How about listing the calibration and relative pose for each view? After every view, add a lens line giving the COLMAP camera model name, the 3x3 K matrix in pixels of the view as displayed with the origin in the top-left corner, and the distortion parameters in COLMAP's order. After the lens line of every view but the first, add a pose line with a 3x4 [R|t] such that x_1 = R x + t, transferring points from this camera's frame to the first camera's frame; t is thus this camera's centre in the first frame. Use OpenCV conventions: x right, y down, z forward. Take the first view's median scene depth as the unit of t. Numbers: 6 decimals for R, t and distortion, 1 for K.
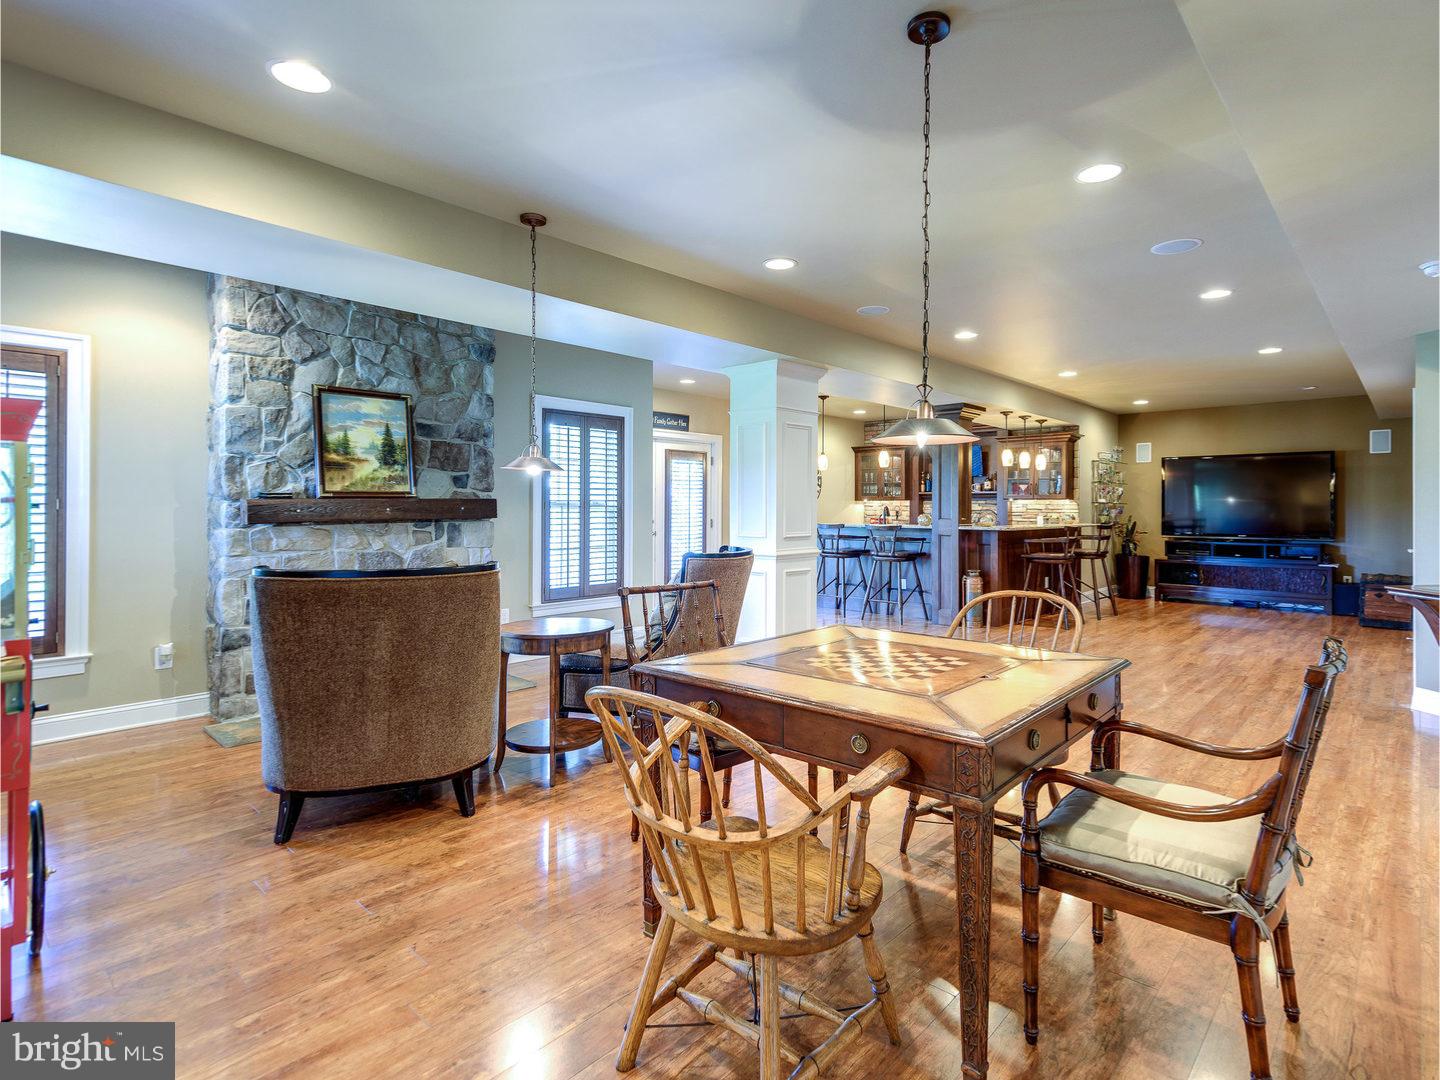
lens RADIAL K [[803.7, 0, 716.5], [0, 803.7, 489.0], [0, 0, 1]] dist [0.001502, 0.000148]
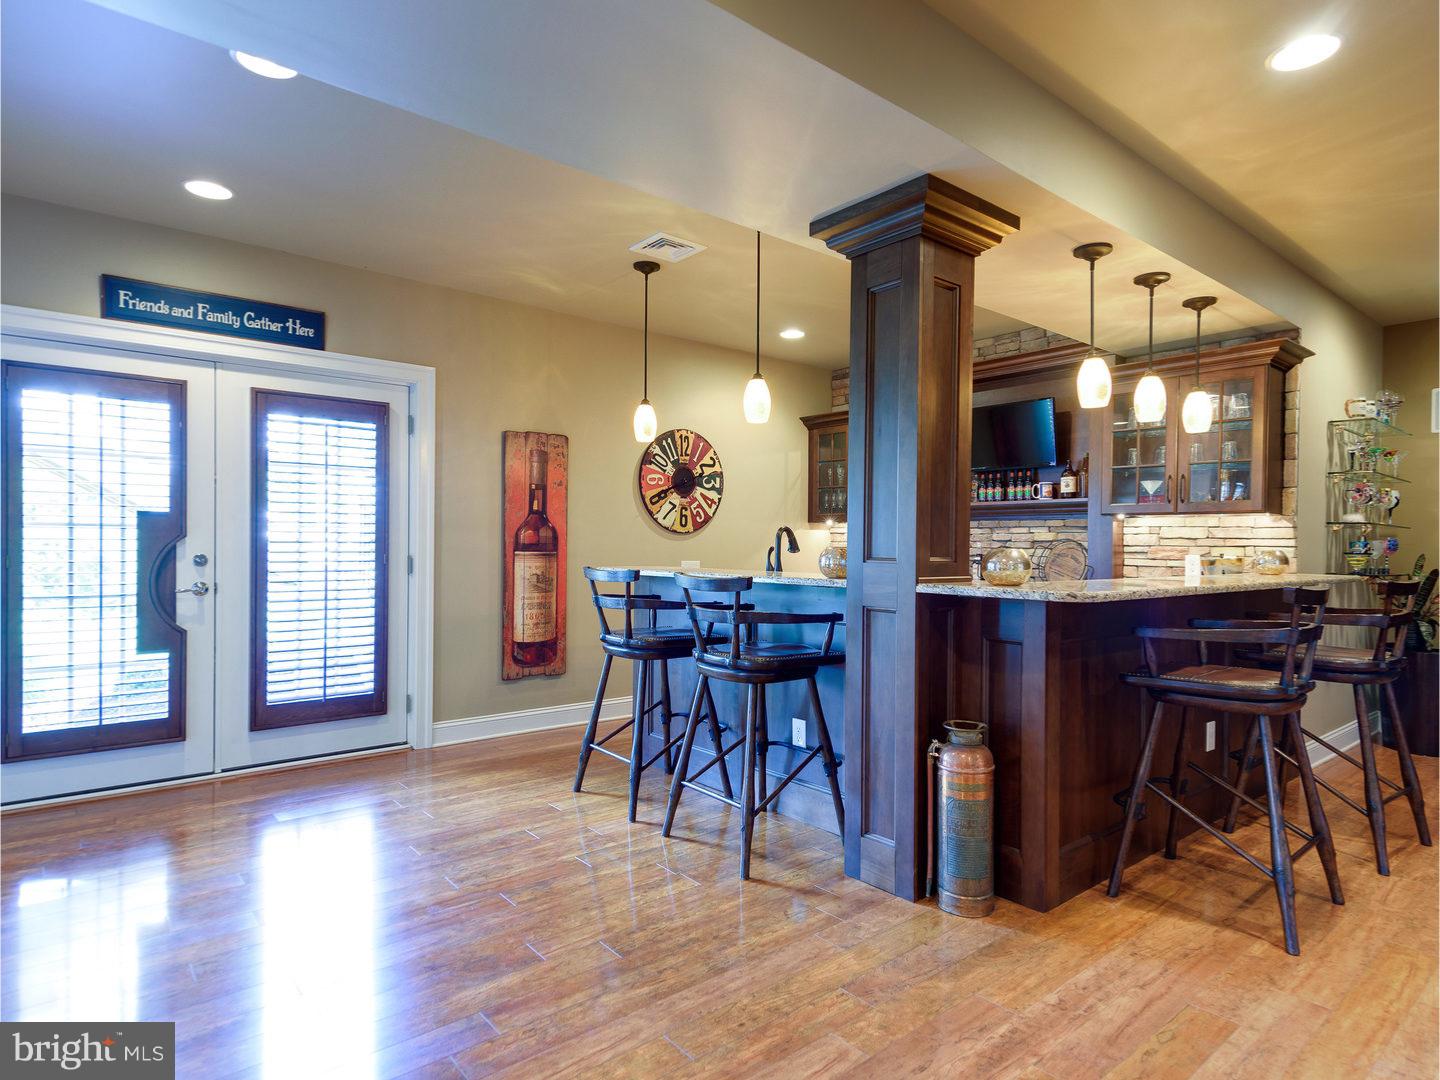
lens RADIAL K [[829.1, 0, 720.0], [0, 829.1, 540.0], [0, 0, 1]] dist [0.001704, -0.000239]
pose [[0.991369, 0.006469, -0.130942, 0.228180], [-0.004241, 0.999842, 0.017290, 0.020864], [0.131033, -0.016585, 0.991239, 0.571901]]
